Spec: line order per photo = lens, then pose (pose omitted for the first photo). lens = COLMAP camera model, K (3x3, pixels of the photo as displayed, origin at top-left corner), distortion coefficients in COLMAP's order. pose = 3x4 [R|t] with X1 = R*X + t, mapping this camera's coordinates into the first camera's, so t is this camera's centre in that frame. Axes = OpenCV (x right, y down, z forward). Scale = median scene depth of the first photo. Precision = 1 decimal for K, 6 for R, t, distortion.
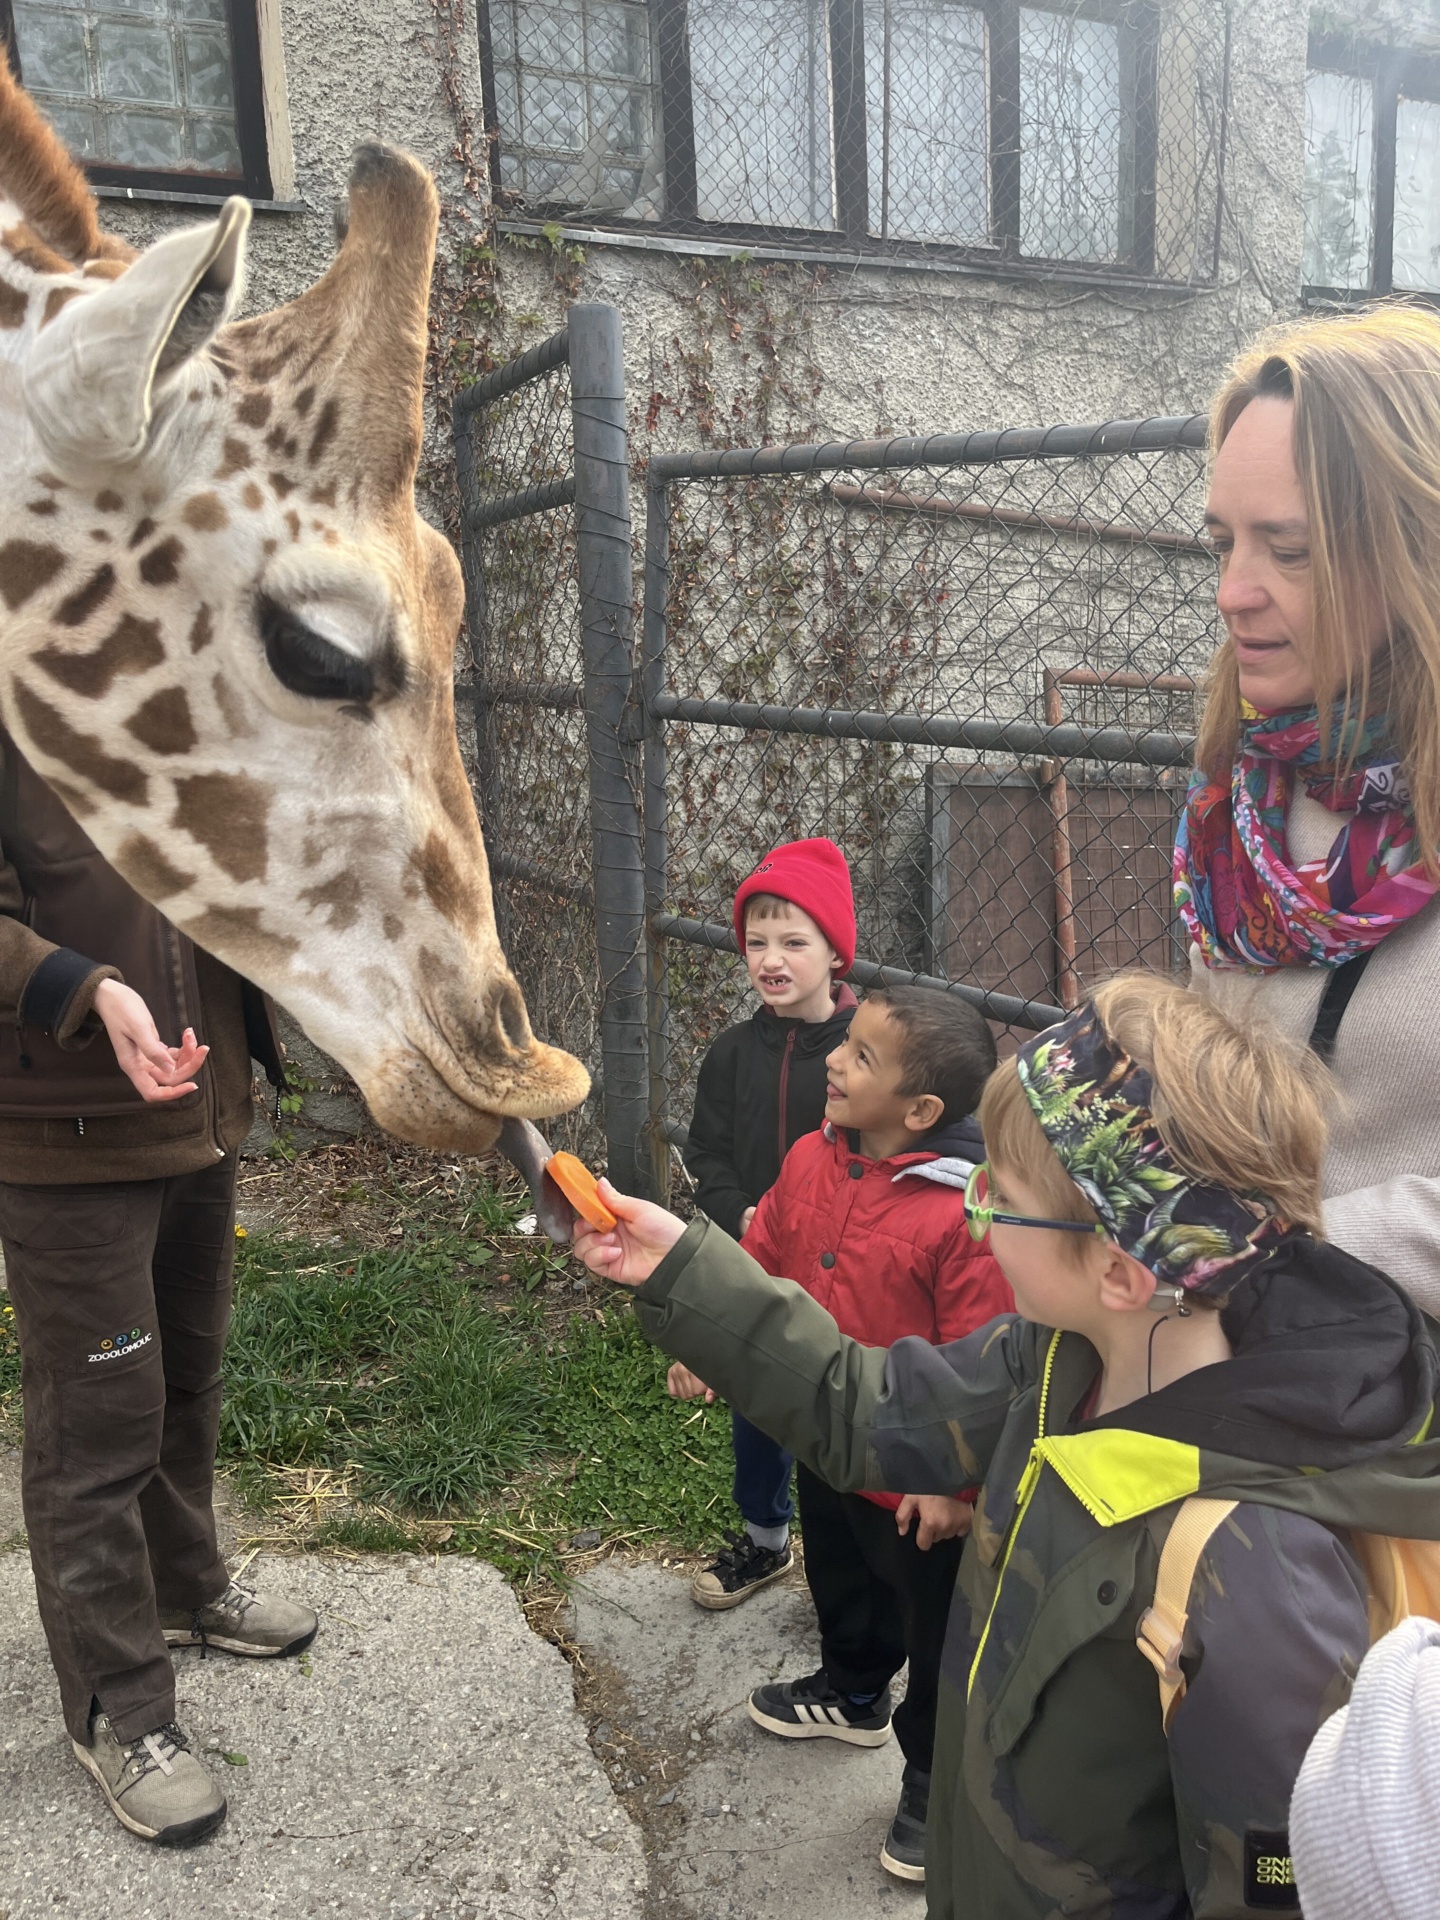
lens RADIAL K [[1446.9, 0, 720.0], [0, 1446.9, 960.0], [0, 0, 1]] dist [0.011186, -0.003824]
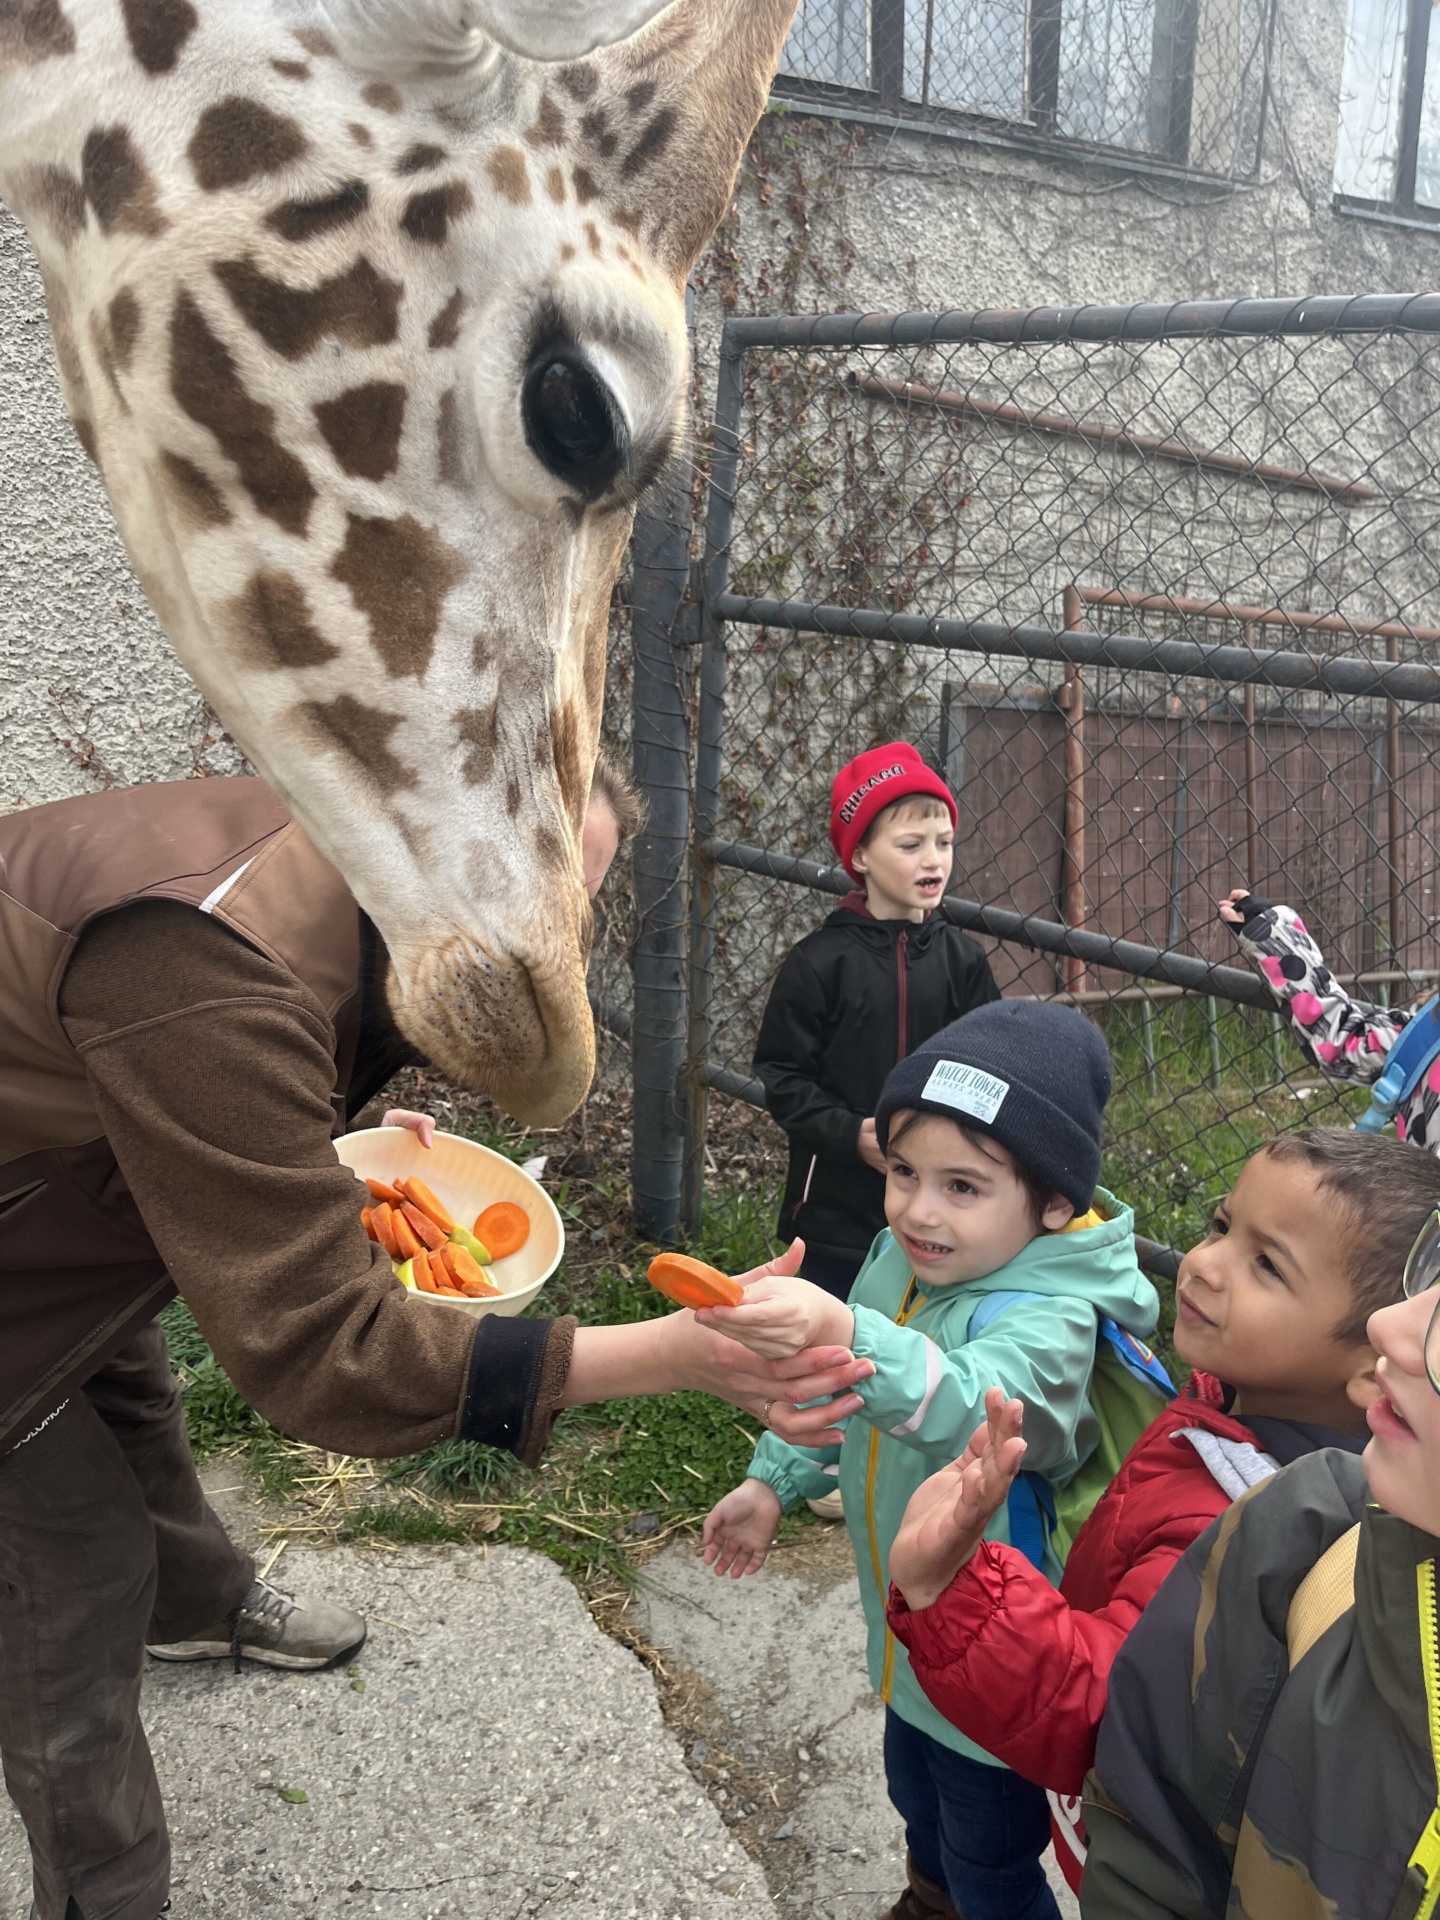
lens RADIAL K [[1446.9, 0, 720.0], [0, 1446.9, 960.0], [0, 0, 1]] dist [0.011186, -0.003824]
pose [[0.996503, 0.023735, 0.080117, -0.119451], [-0.028458, 0.997891, 0.058334, -0.009696], [-0.078563, -0.060410, 0.995077, 0.102301]]
